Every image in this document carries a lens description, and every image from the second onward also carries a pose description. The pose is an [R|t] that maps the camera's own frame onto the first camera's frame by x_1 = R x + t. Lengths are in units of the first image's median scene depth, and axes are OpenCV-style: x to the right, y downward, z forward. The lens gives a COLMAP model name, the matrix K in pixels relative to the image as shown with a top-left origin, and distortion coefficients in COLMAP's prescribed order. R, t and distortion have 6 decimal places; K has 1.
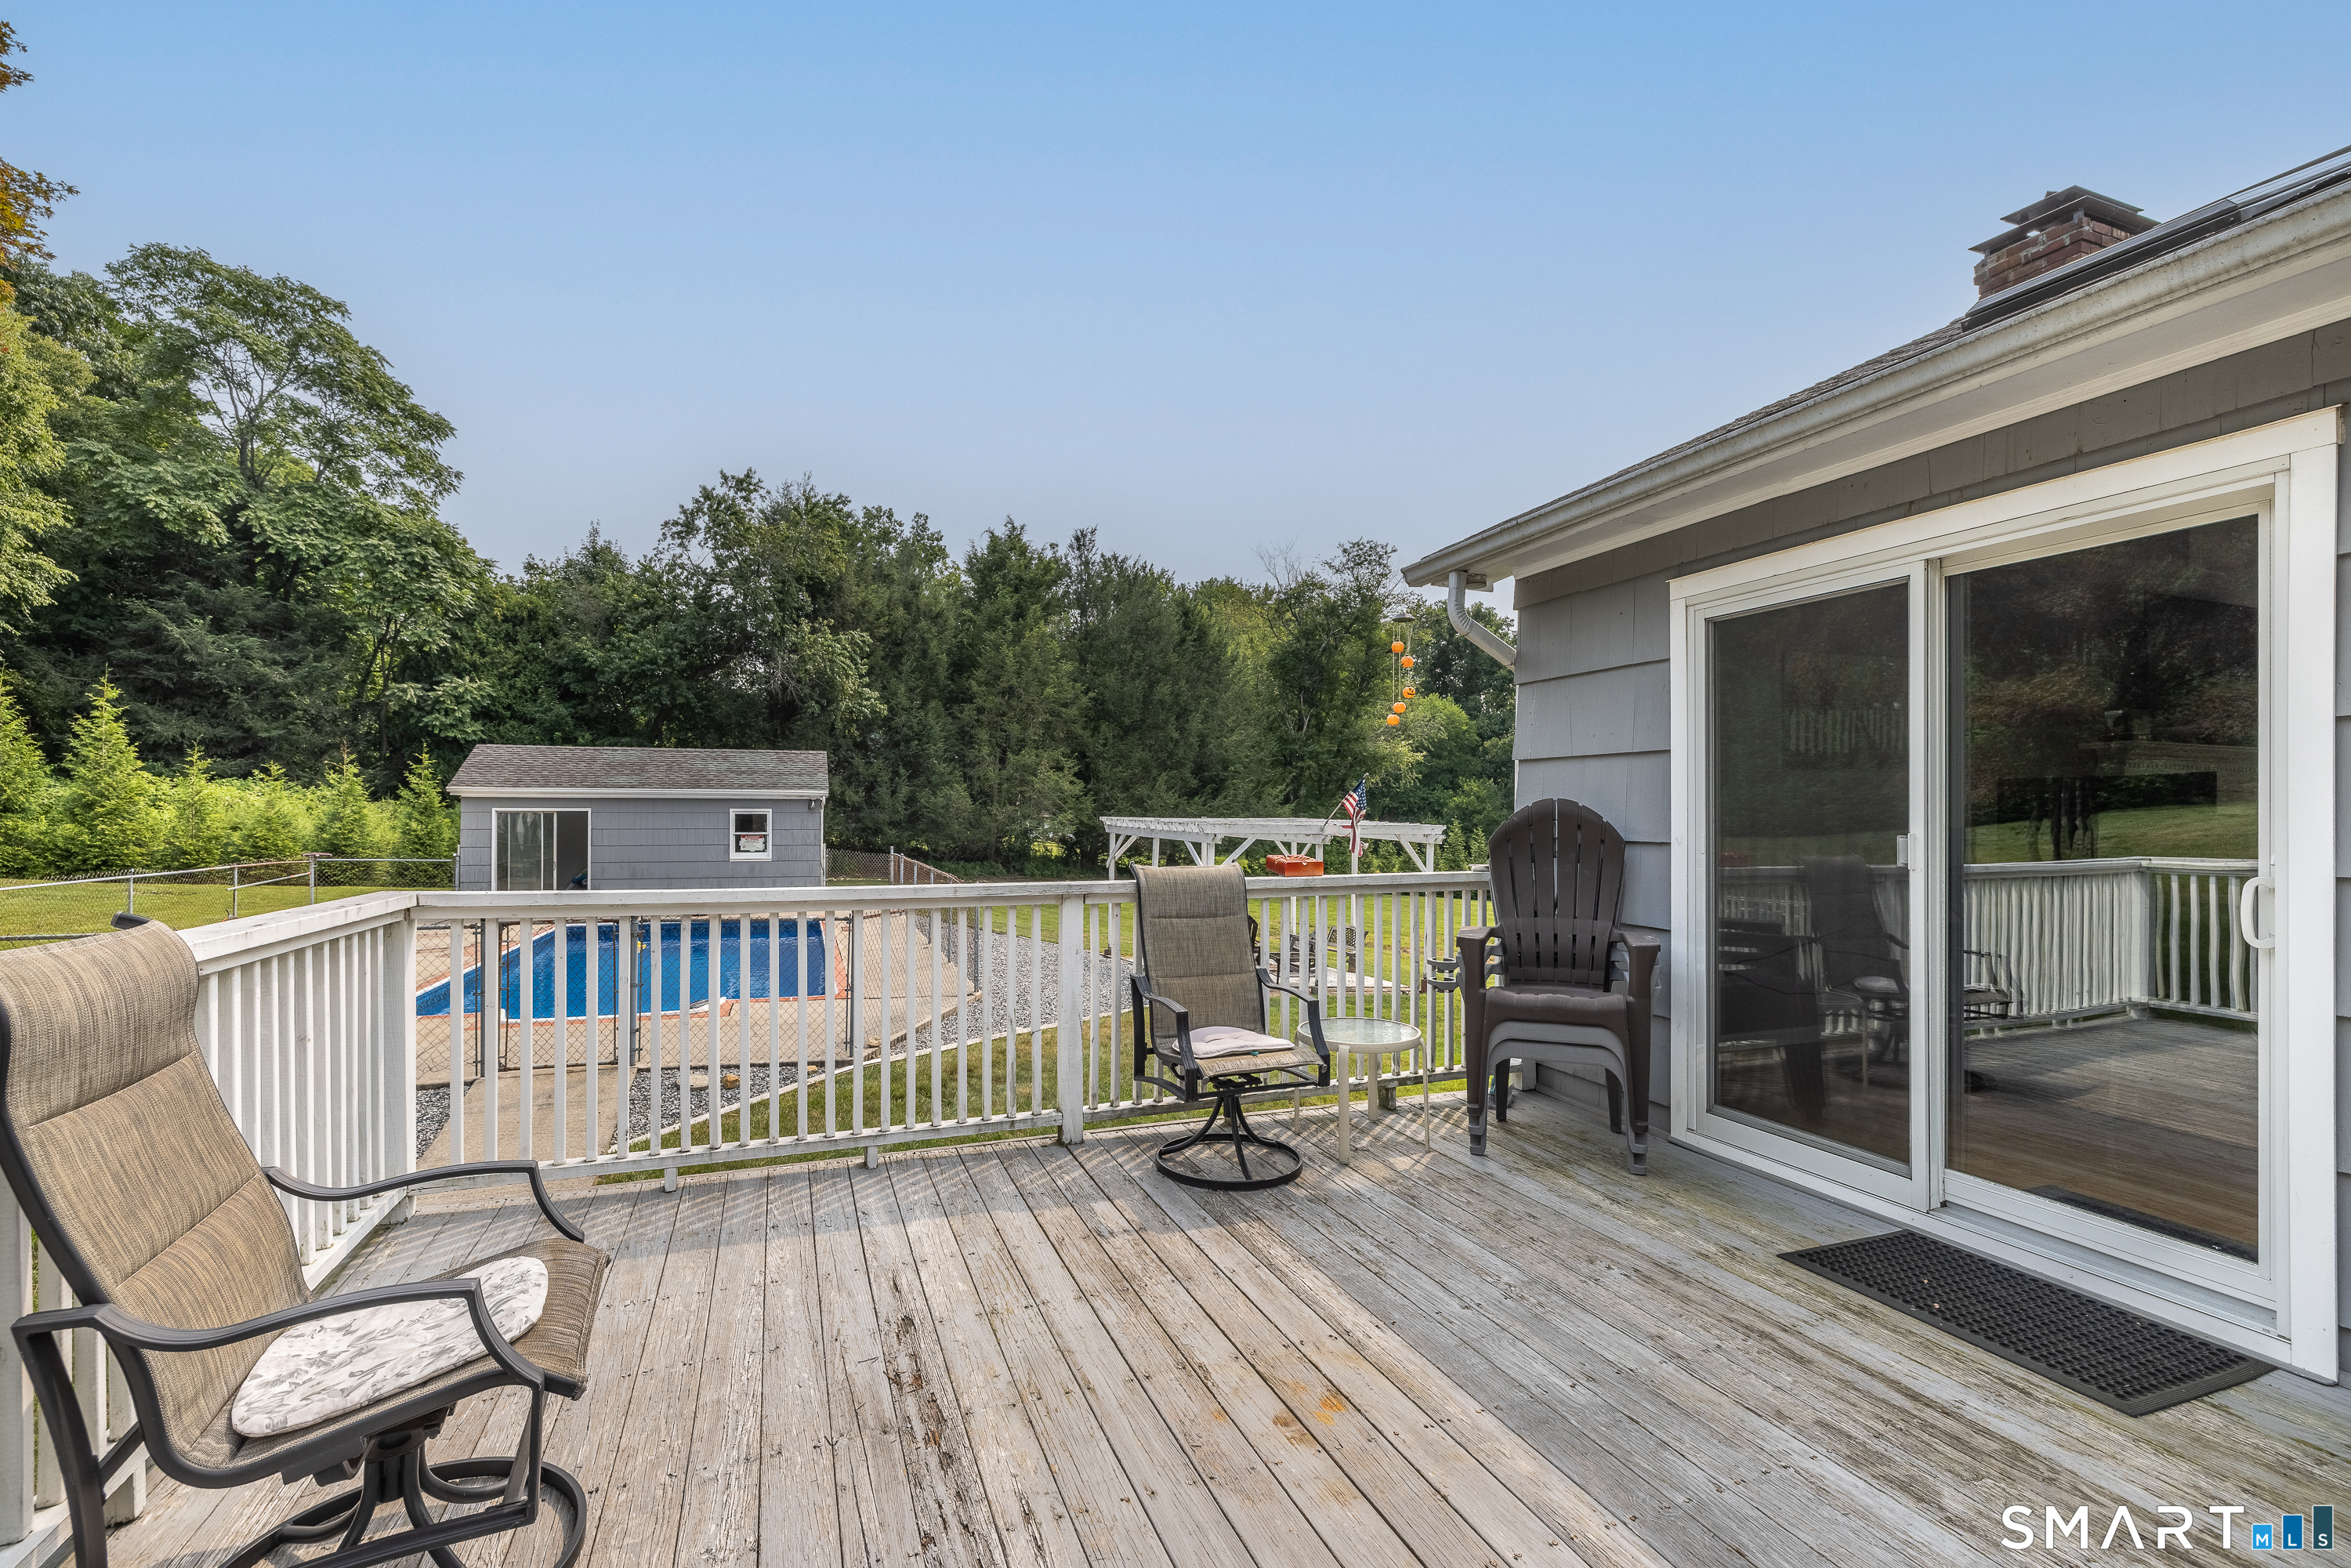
lens RADIAL K [[995.3, 0, 1096.4], [0, 995.3, 806.9], [0, 0, 1]] dist [0.001699, -0.000135]
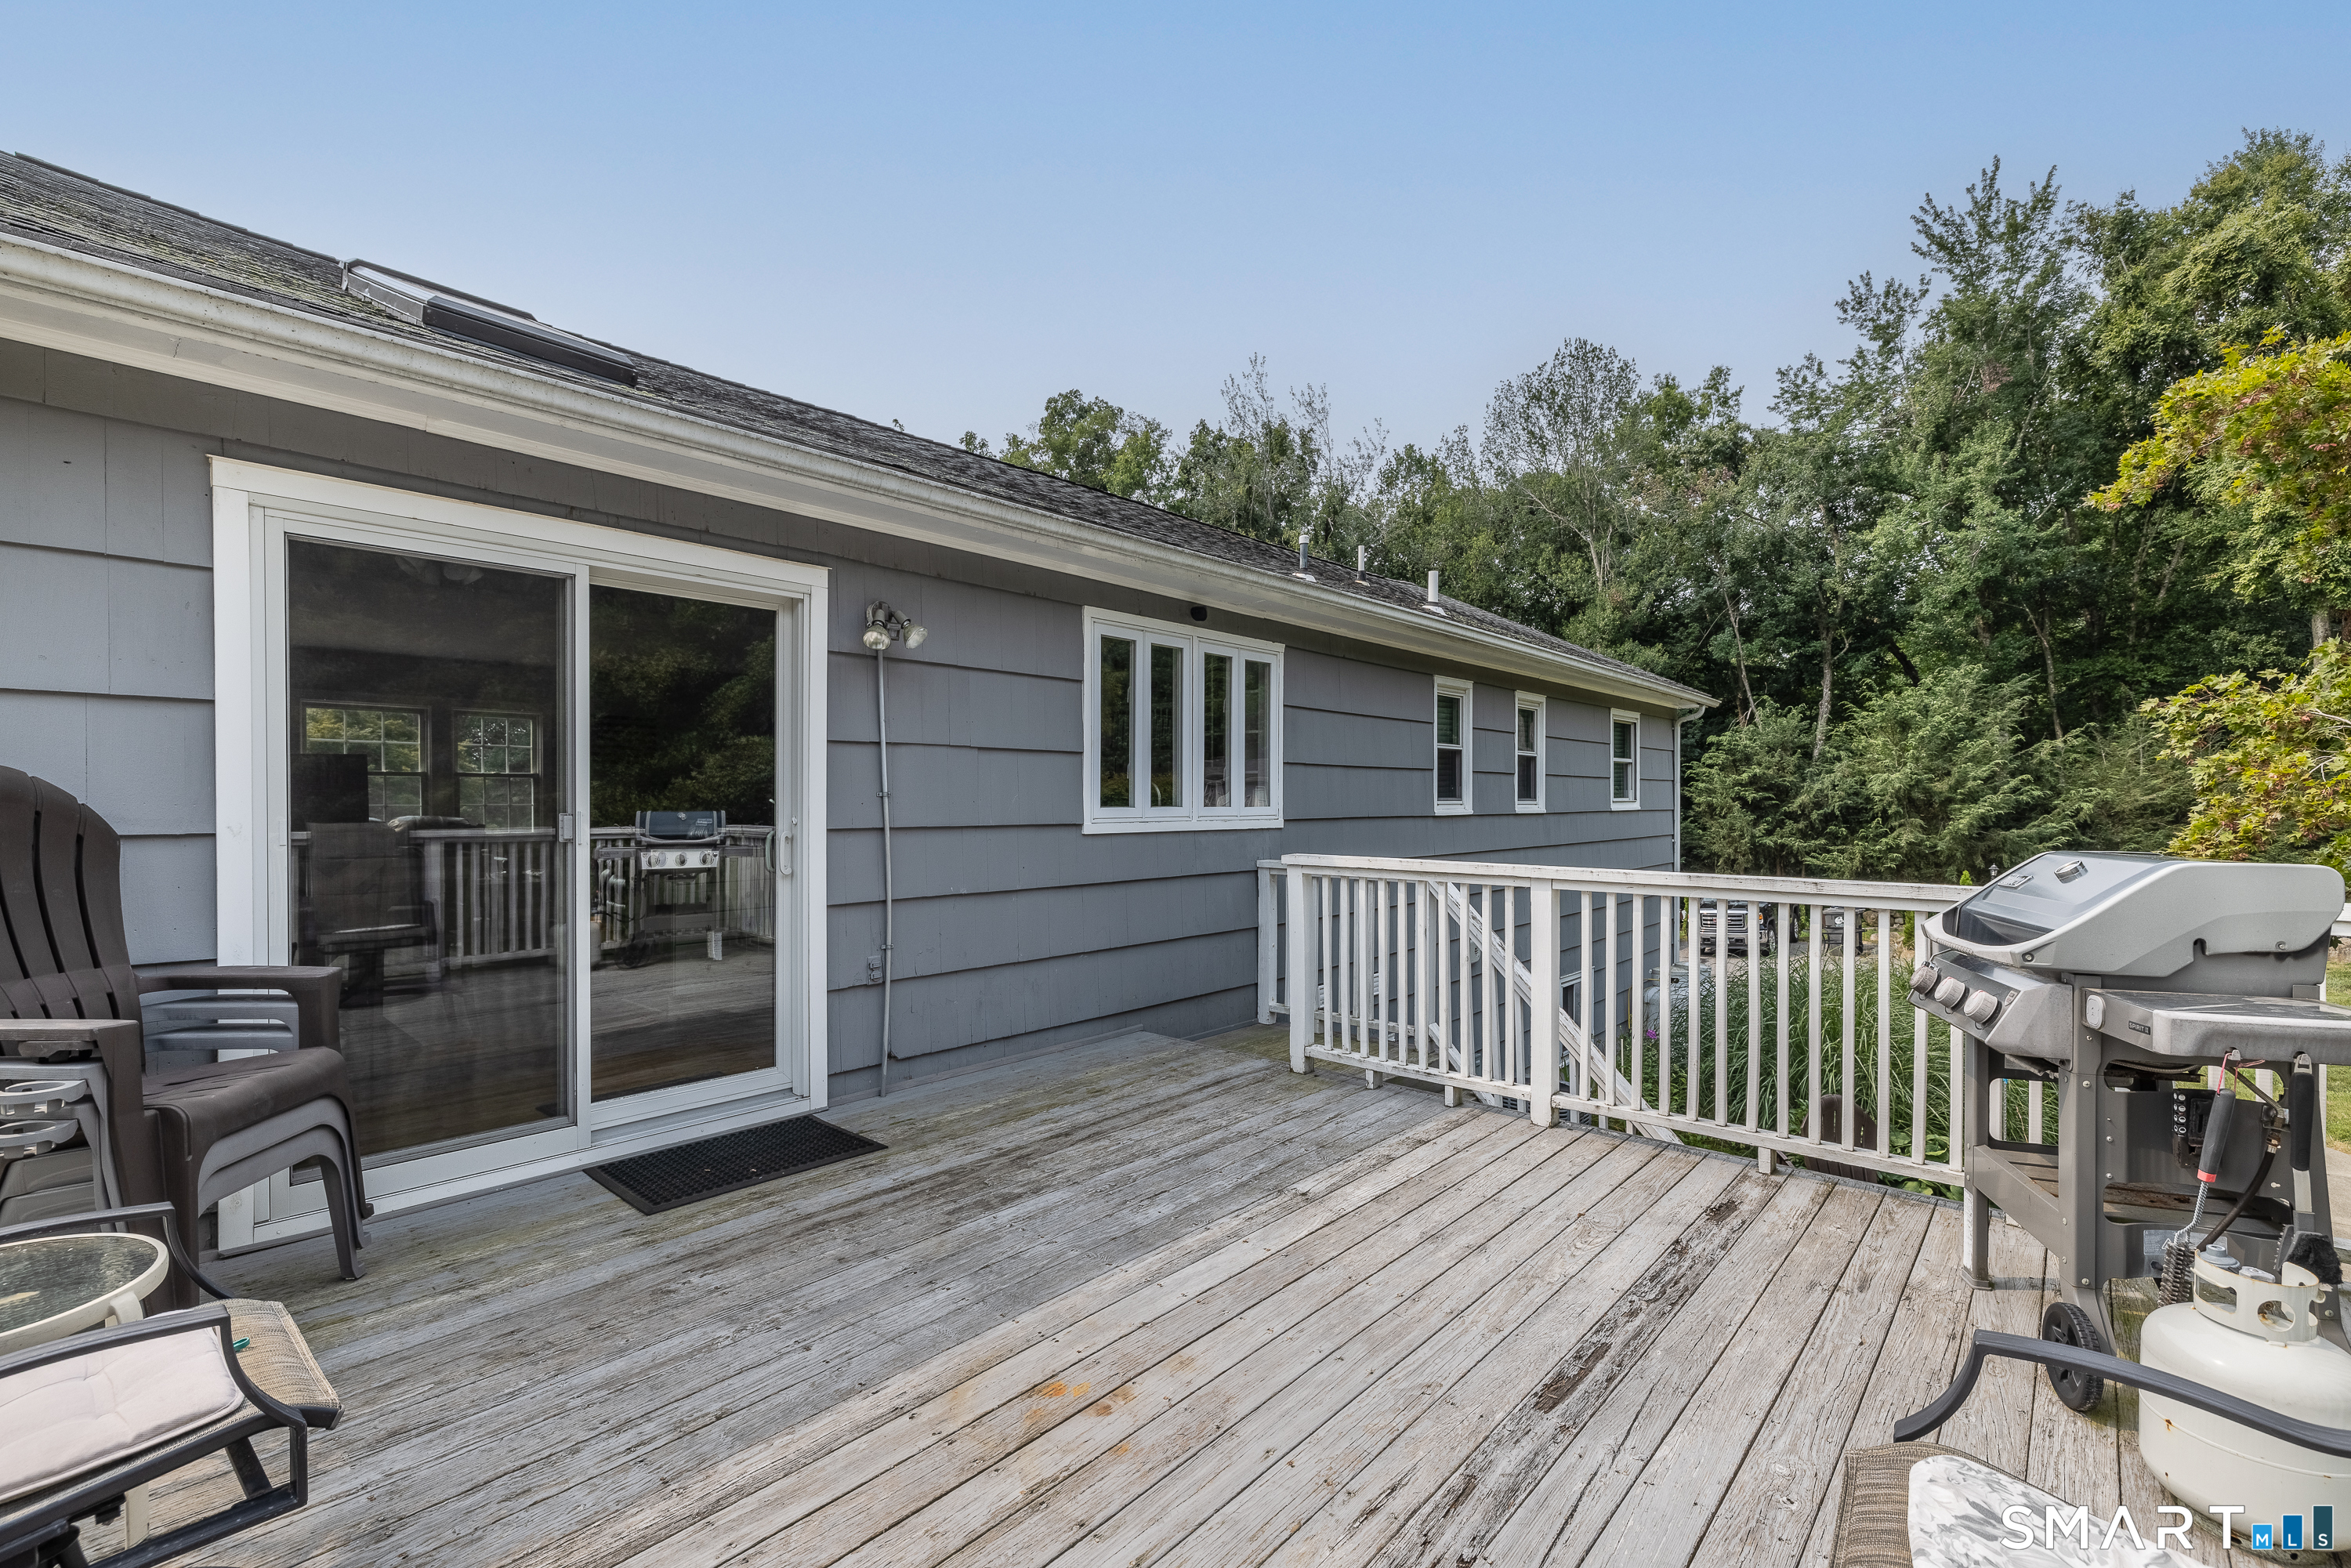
lens RADIAL K [[966.1, 0, 1235.9], [0, 966.1, 804.6], [0, 0, 1]] dist [0.003000, 0.000051]
pose [[-0.511947, -0.014173, 0.858900, -0.053116], [-0.010236, 0.999894, 0.010398, 0.000172], [-0.858956, -0.003468, -0.512038, 0.104863]]
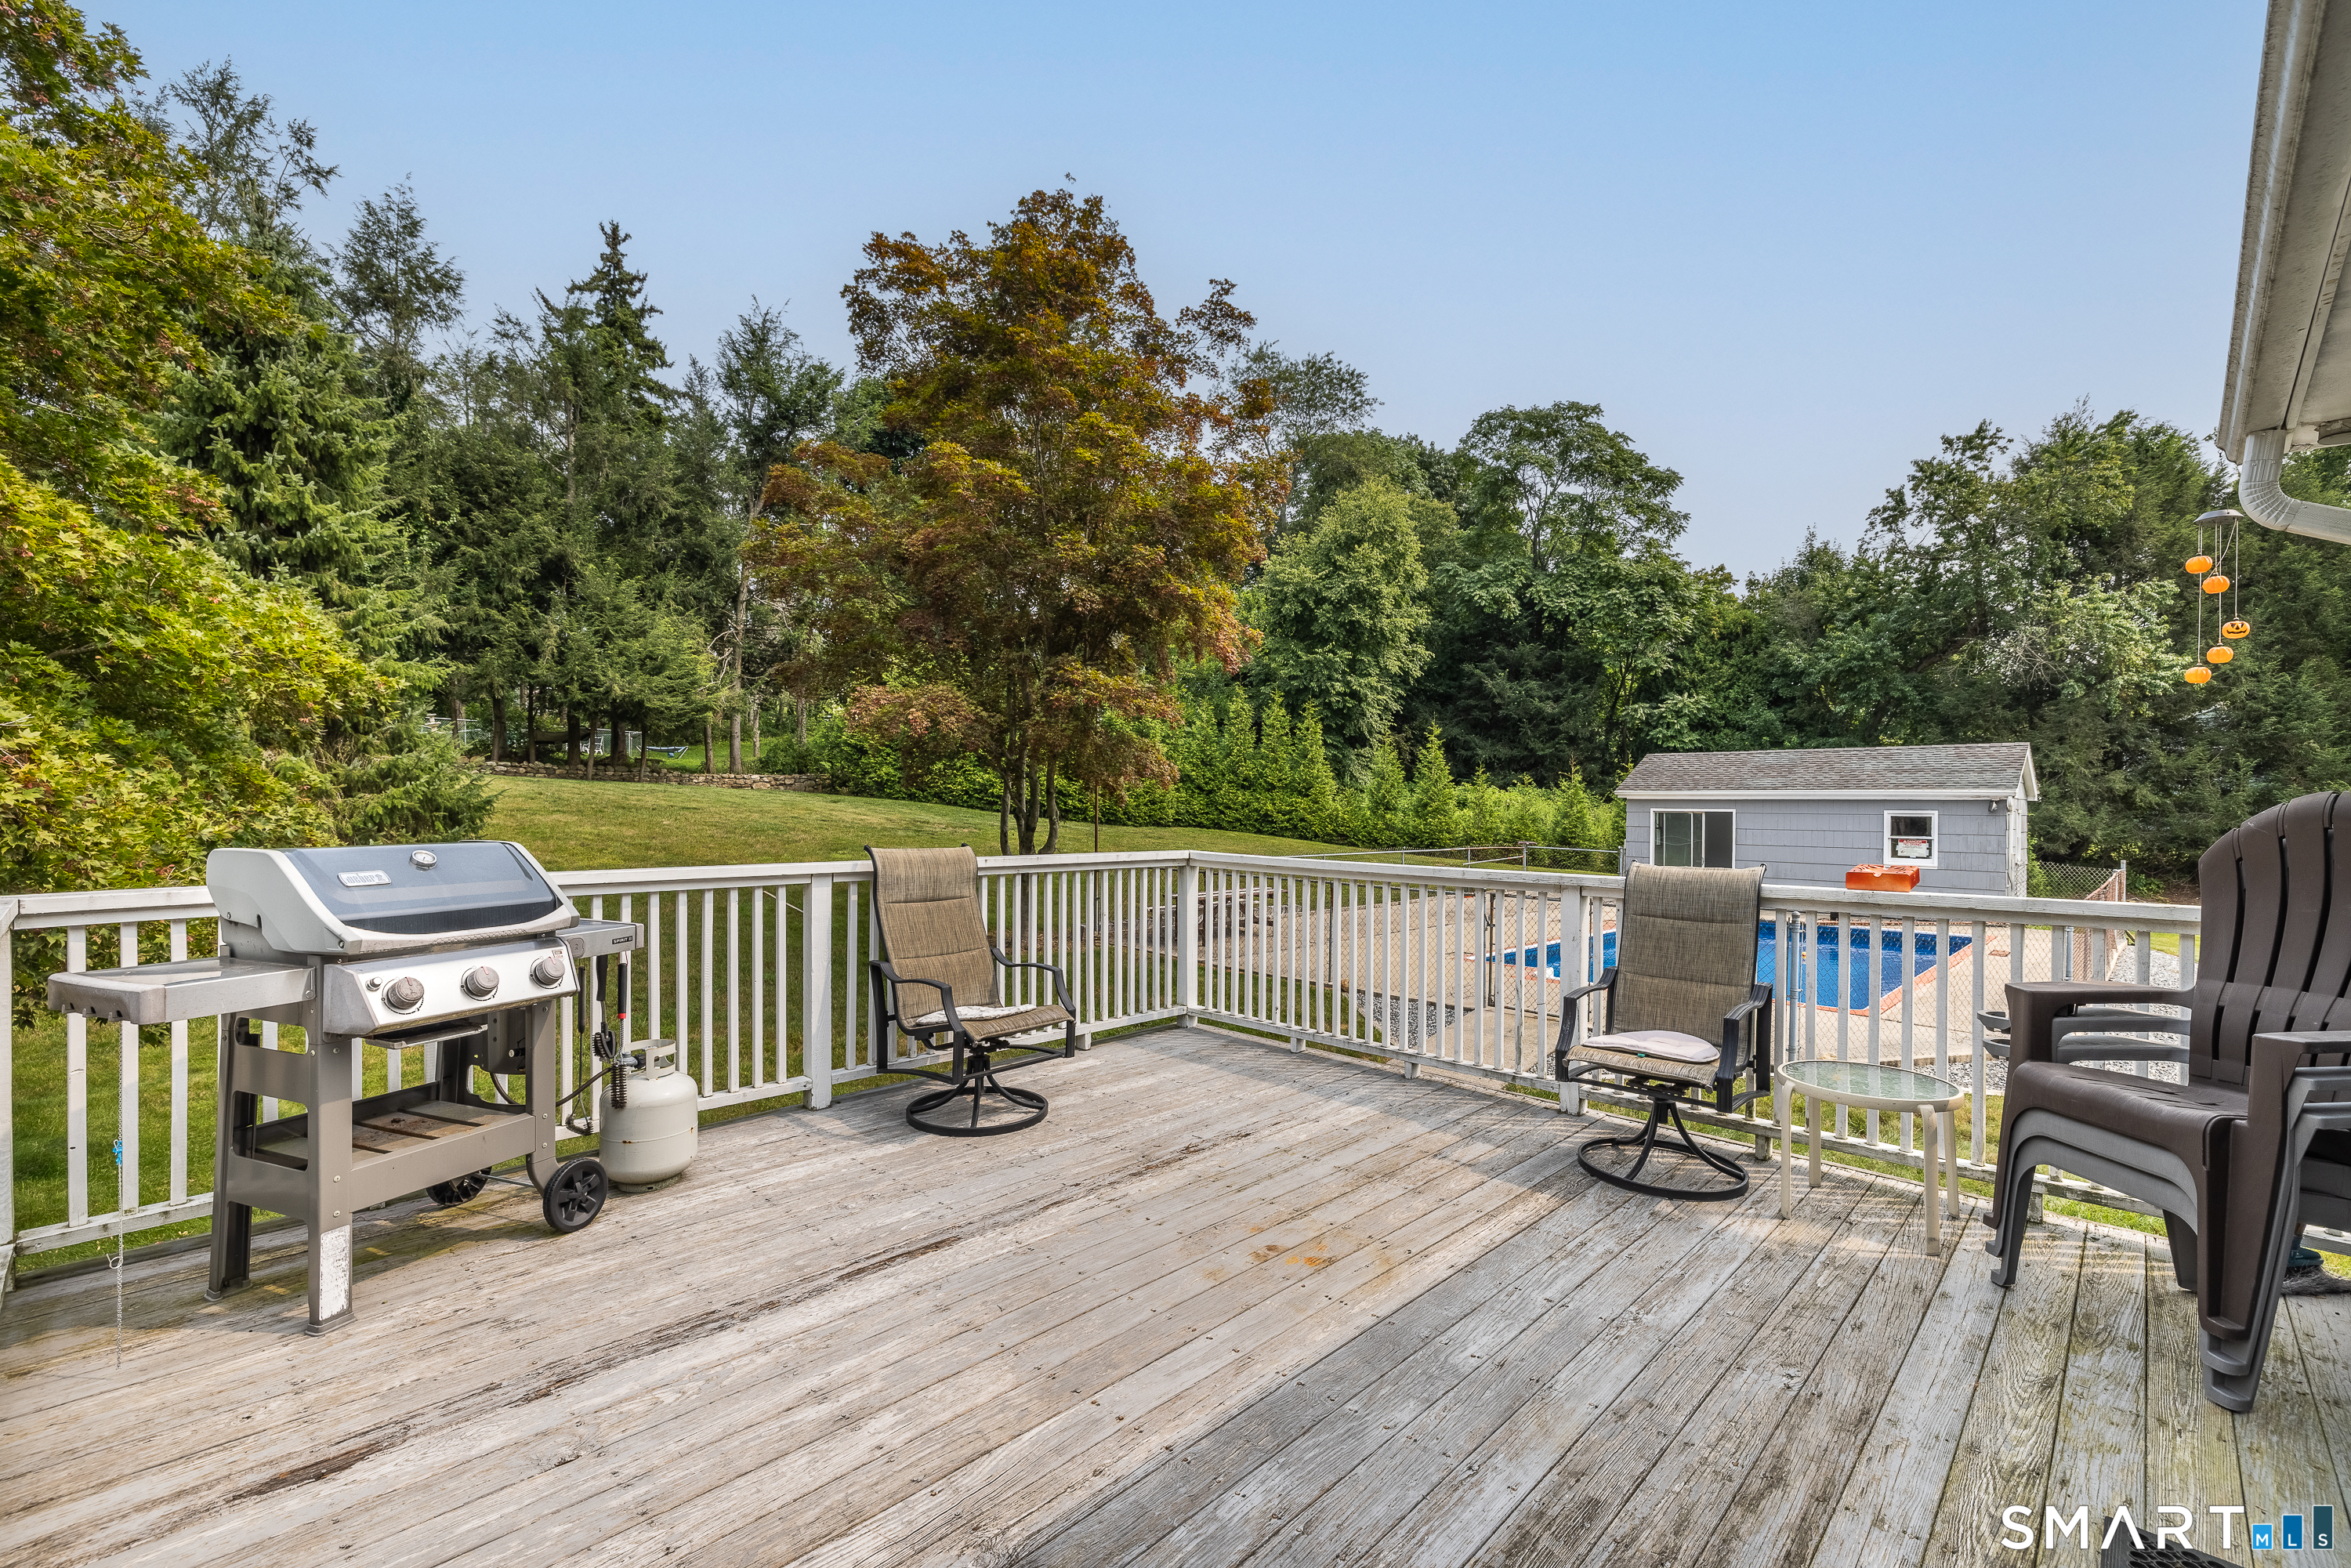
lens RADIAL K [[966.1, 0, 1235.9], [0, 966.1, 804.6], [0, 0, 1]] dist [0.003000, 0.000051]
pose [[0.479024, 0.000246, -0.877802, 0.101642], [-0.003857, 0.999991, -0.001825, 0.000369], [0.877793, 0.004260, 0.479020, 0.023644]]
